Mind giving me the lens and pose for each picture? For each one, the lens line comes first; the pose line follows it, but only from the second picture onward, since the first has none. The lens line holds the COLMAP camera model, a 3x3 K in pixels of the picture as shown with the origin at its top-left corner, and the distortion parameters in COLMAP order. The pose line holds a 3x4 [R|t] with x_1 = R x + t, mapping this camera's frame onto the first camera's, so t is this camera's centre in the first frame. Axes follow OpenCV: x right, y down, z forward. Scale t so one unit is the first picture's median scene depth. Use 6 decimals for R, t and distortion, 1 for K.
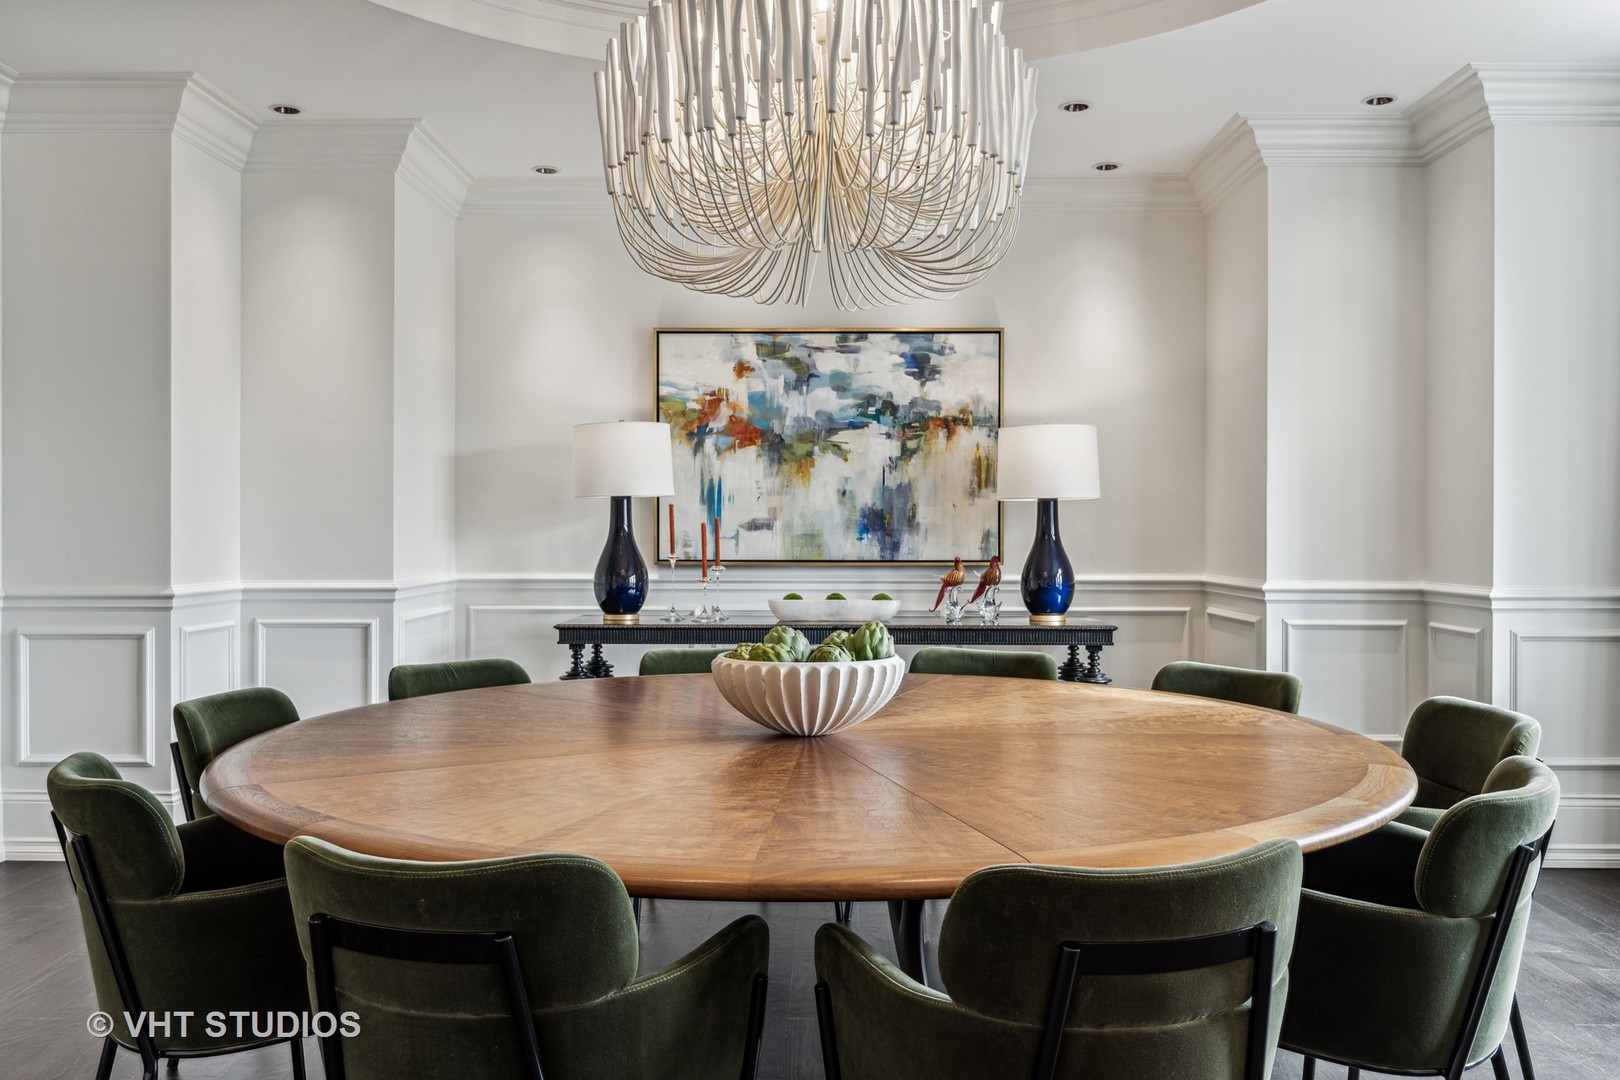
lens RADIAL K [[1307.0, 0, 807.4], [0, 1307.0, 543.6], [0, 0, 1]] dist [-0.003225, 0.004015]
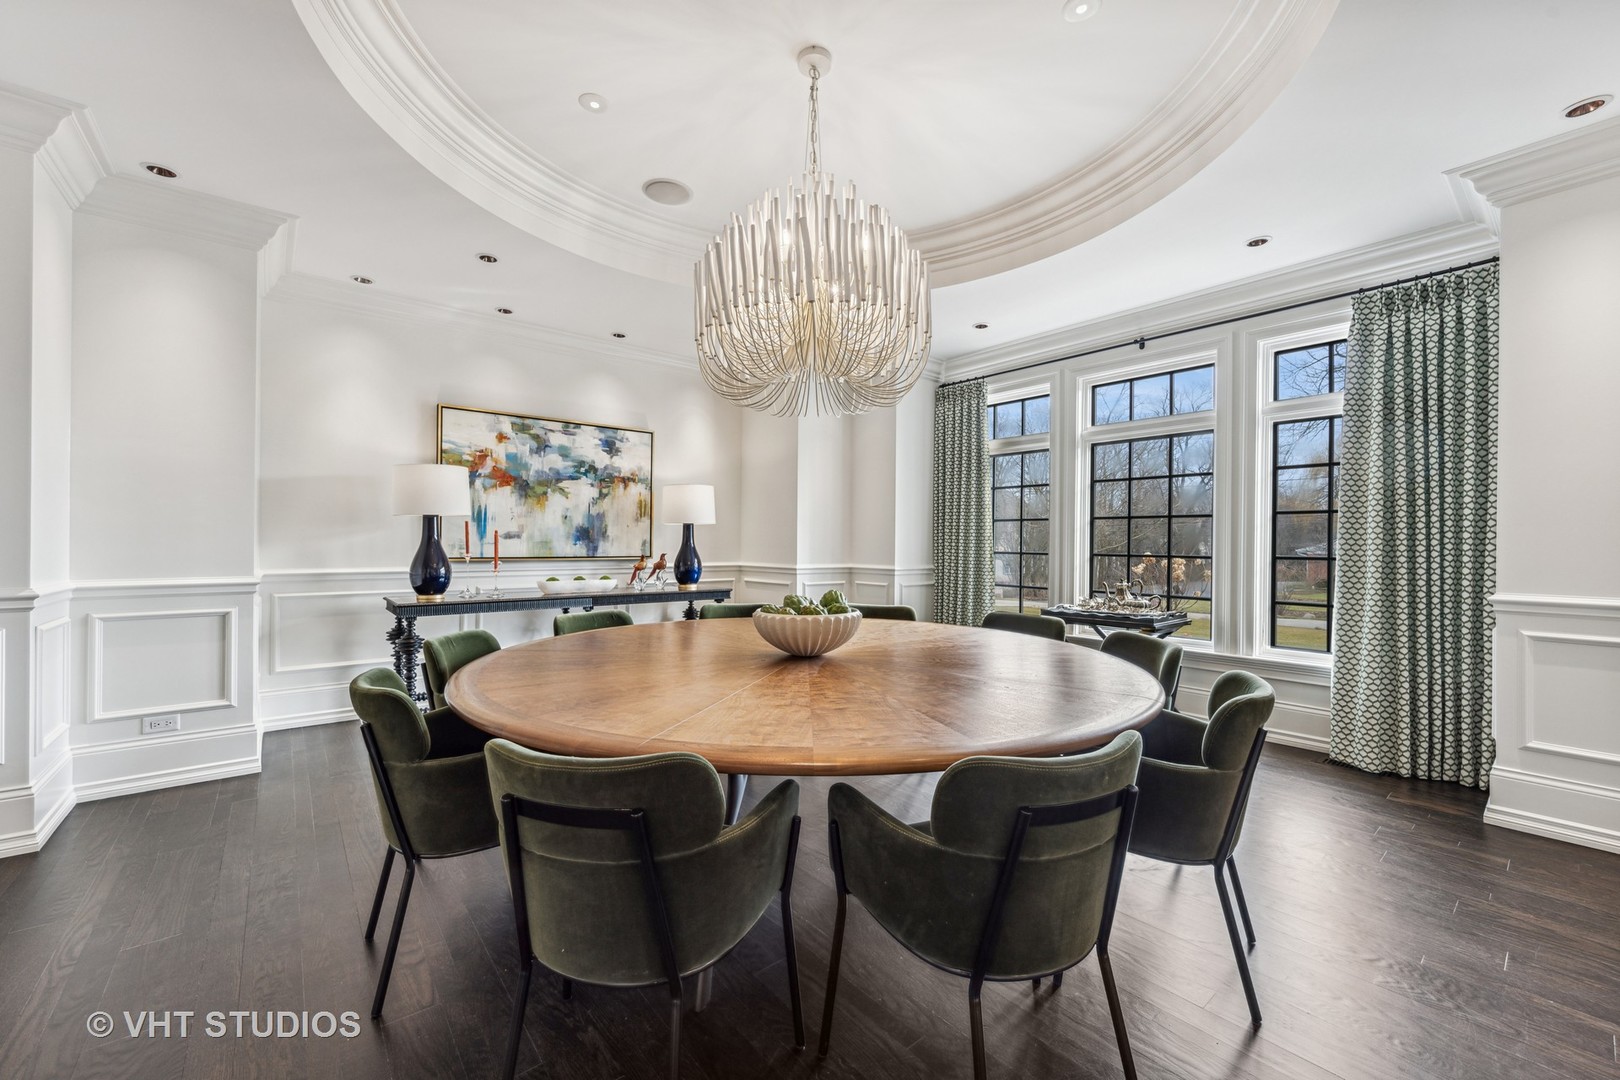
lens RADIAL K [[637.0, 0, 810.4], [0, 637.0, 538.9], [0, 0, 1]] dist [-0.001232, -0.000320]
pose [[0.758668, 0.008541, 0.651421, -0.269615], [0.001454, 0.999889, -0.014803, 0.002208], [-0.651475, 0.012178, 0.758572, 0.167604]]
